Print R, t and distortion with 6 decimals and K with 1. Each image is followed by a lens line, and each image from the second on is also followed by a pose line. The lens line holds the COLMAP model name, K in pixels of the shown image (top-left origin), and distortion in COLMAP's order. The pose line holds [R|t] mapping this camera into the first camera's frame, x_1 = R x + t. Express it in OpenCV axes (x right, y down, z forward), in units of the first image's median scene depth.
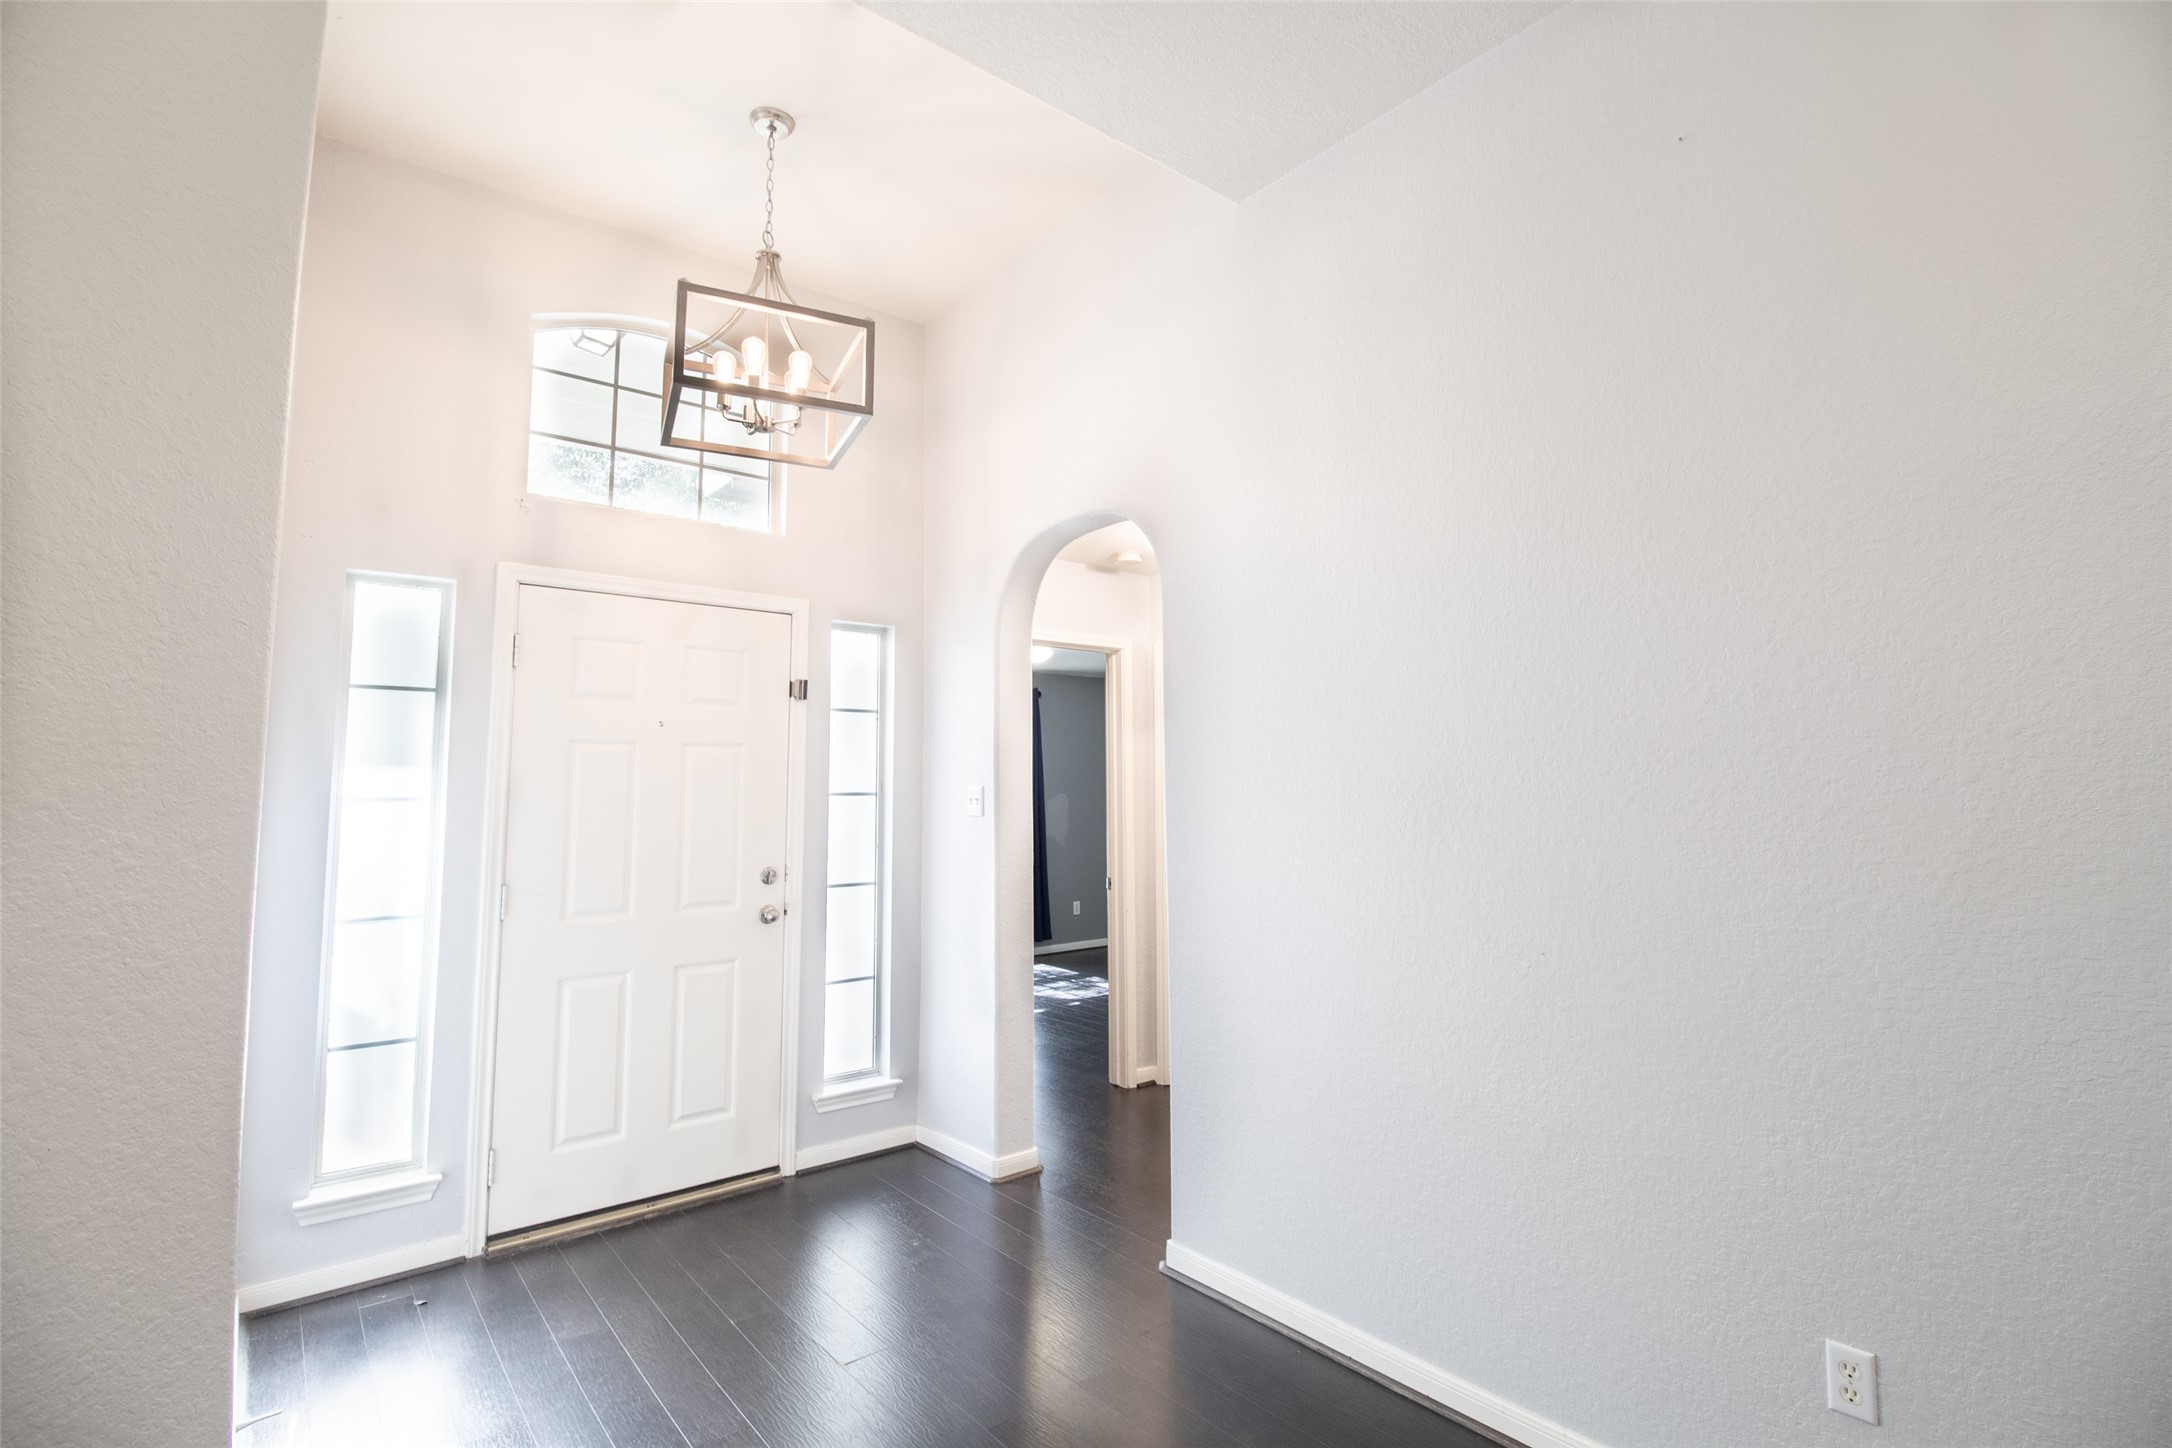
lens RADIAL K [[1005.8, 0, 1104.9], [0, 1005.8, 693.9], [0, 0, 1]] dist [0.002269, -0.013403]
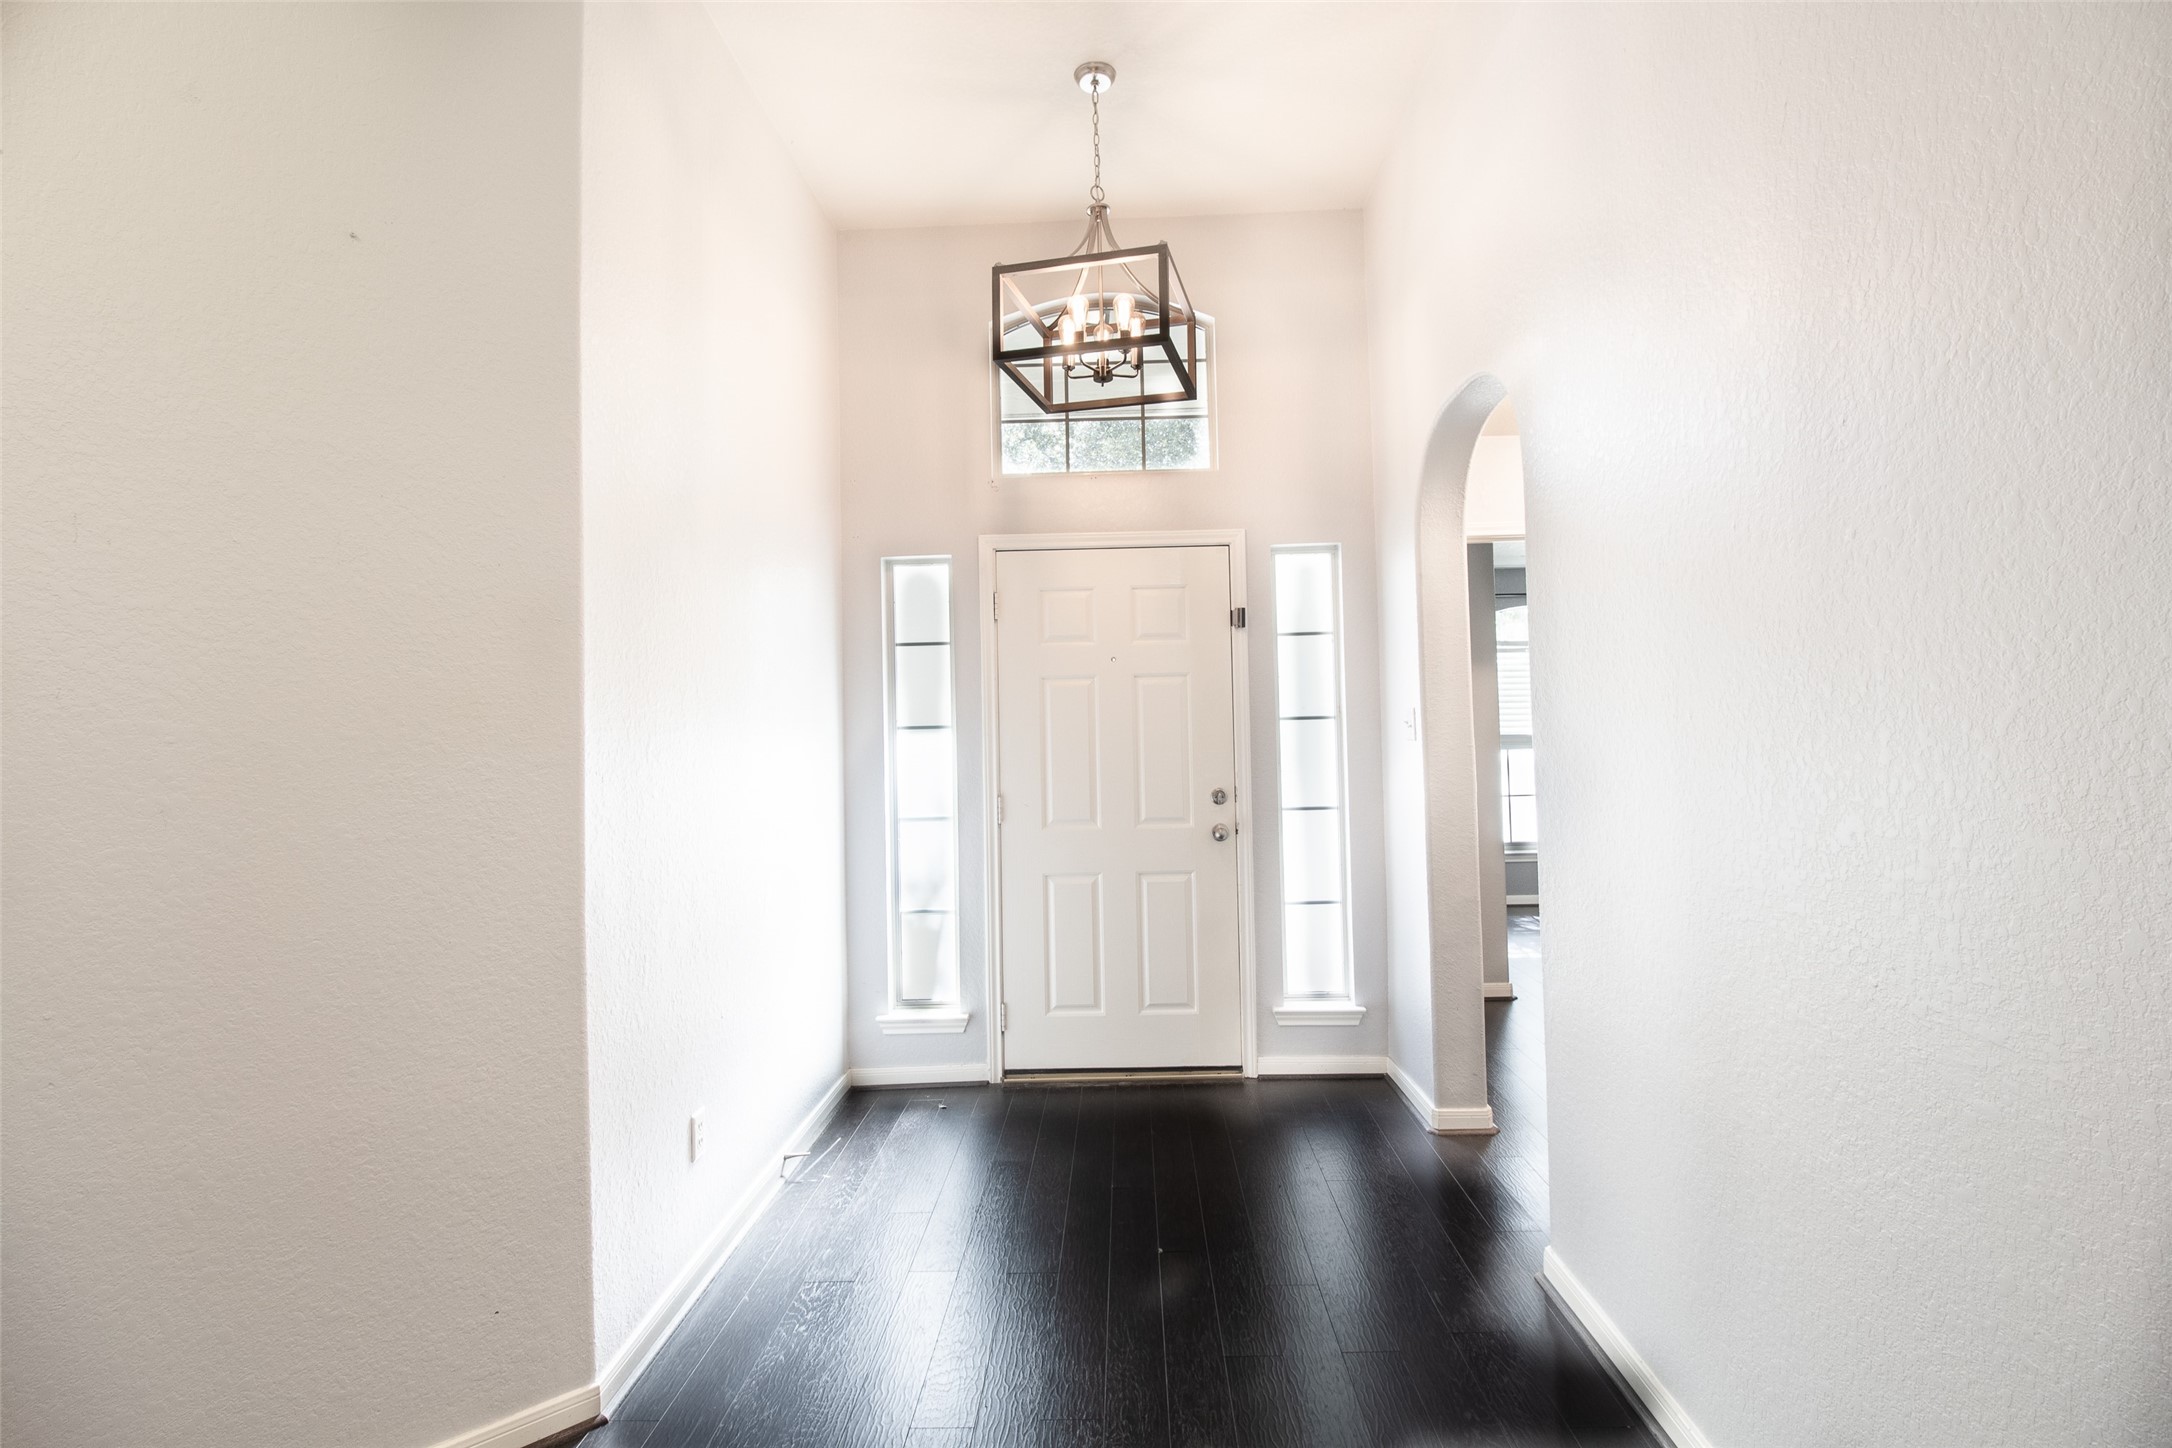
lens RADIAL K [[1005.8, 0, 1104.9], [0, 1005.8, 693.9], [0, 0, 1]] dist [0.002269, -0.013403]
pose [[0.754523, -0.029934, -0.655590, 0.306216], [0.082003, 0.995430, 0.048927, 0.013444], [0.651130, -0.090677, 0.753530, 0.151769]]
